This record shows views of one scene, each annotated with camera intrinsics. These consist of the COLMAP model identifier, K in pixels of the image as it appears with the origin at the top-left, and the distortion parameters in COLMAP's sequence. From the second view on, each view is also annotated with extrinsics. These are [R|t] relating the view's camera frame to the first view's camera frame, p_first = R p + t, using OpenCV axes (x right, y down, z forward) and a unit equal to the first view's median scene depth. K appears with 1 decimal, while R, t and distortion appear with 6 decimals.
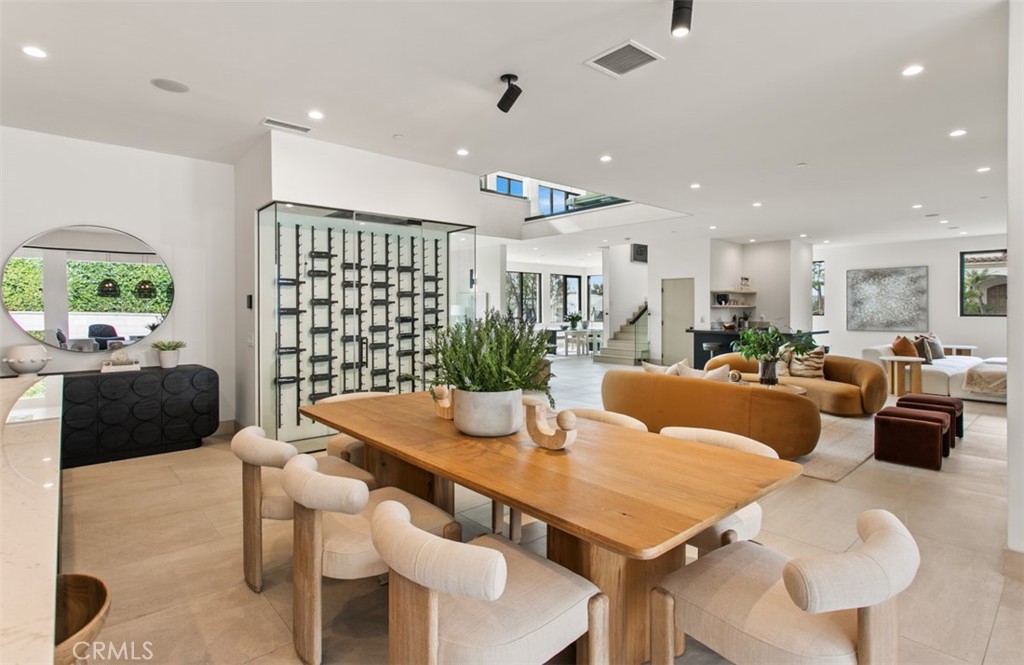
lens RADIAL K [[512.5, 0, 511.9], [0, 512.5, 312.4], [0, 0, 1]] dist [-0.021431, 0.000053]
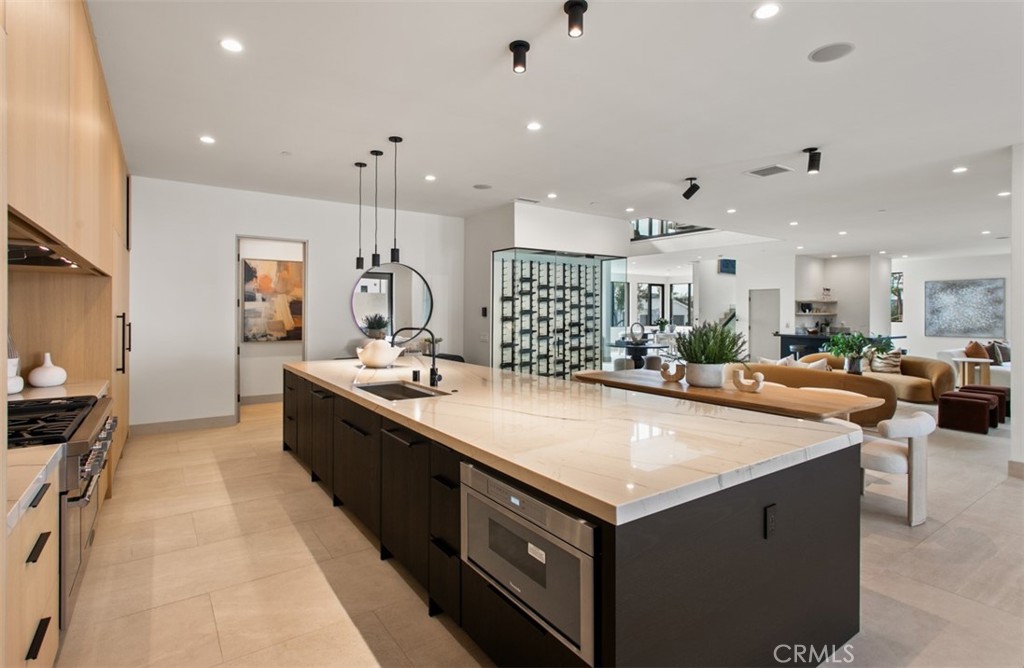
lens RADIAL K [[512.5, 0, 496.6], [0, 512.5, 310.6], [0, 0, 1]] dist [-0.021431, 0.000053]
pose [[0.991584, 0.004949, -0.129368, -0.218792], [-0.005984, 0.999953, -0.007613, -0.010650], [0.129324, 0.008323, 0.991567, -0.374960]]
